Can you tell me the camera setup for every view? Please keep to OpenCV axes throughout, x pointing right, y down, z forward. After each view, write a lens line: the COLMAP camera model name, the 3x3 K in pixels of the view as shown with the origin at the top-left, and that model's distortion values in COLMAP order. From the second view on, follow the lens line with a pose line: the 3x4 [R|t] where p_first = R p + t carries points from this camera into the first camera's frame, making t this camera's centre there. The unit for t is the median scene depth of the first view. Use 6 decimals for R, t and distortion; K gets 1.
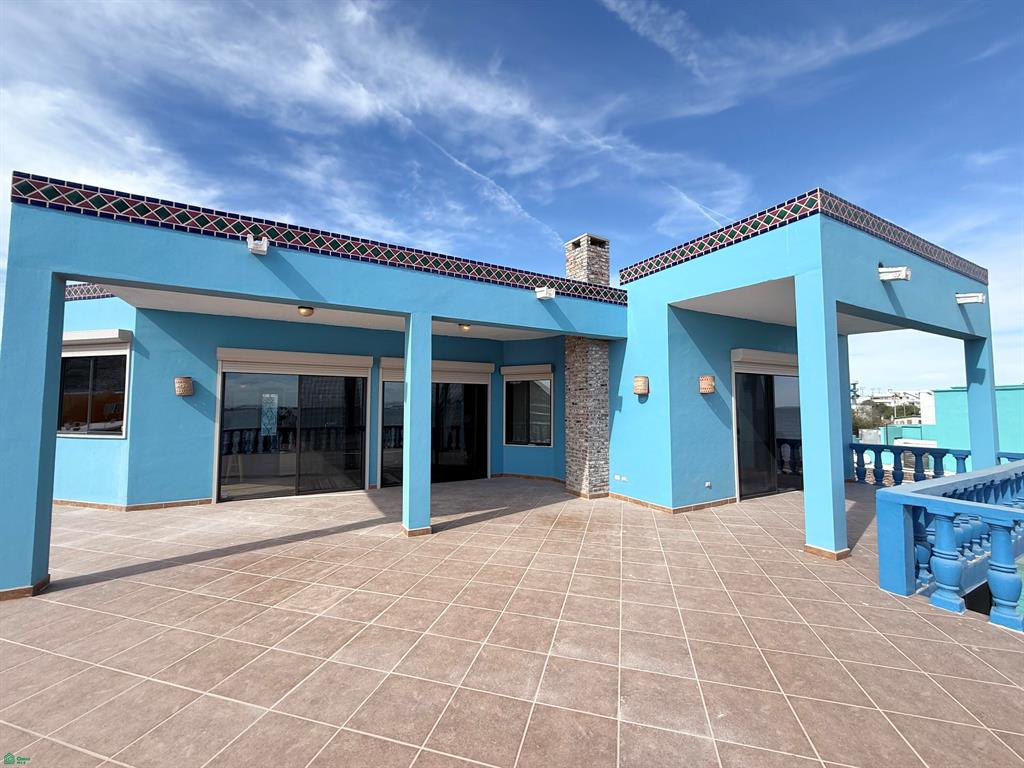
lens RADIAL K [[410.8, 0, 512.0], [0, 410.8, 384.0], [0, 0, 1]] dist [-0.000306, -0.000008]
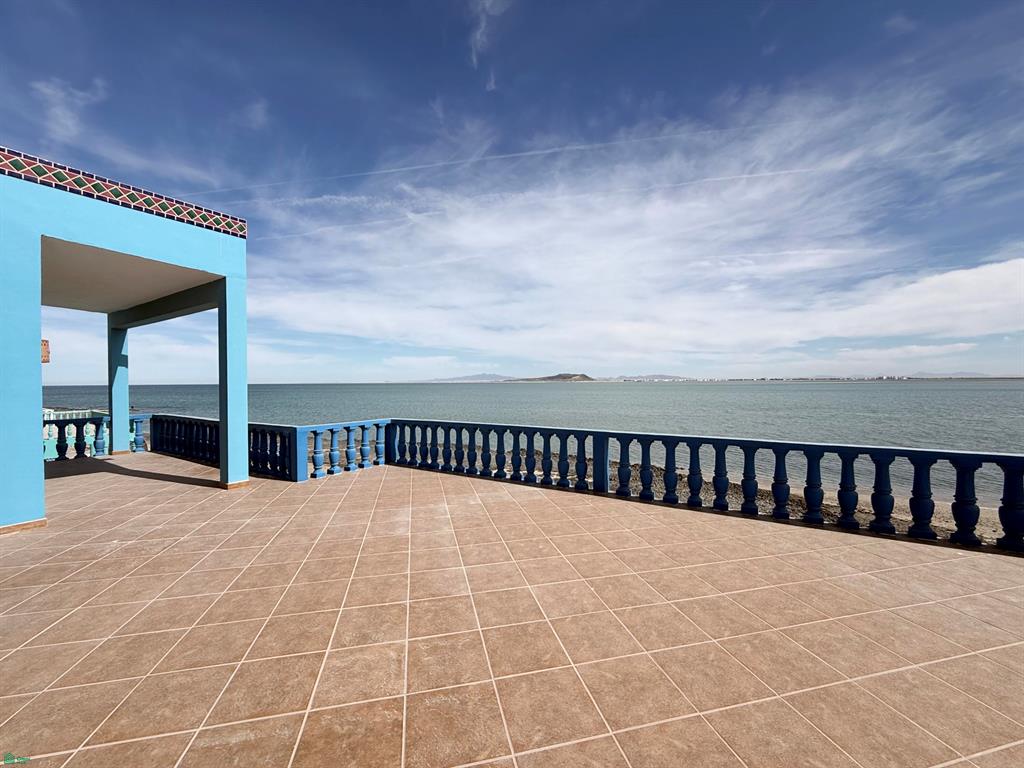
lens RADIAL K [[410.8, 0, 512.0], [0, 410.8, 384.0], [0, 0, 1]] dist [-0.000306, -0.000008]
pose [[-0.489701, -0.002692, 0.871886, -1.297992], [-0.043253, 0.998839, -0.021209, 0.086916], [-0.870817, -0.048097, -0.489249, 1.281689]]
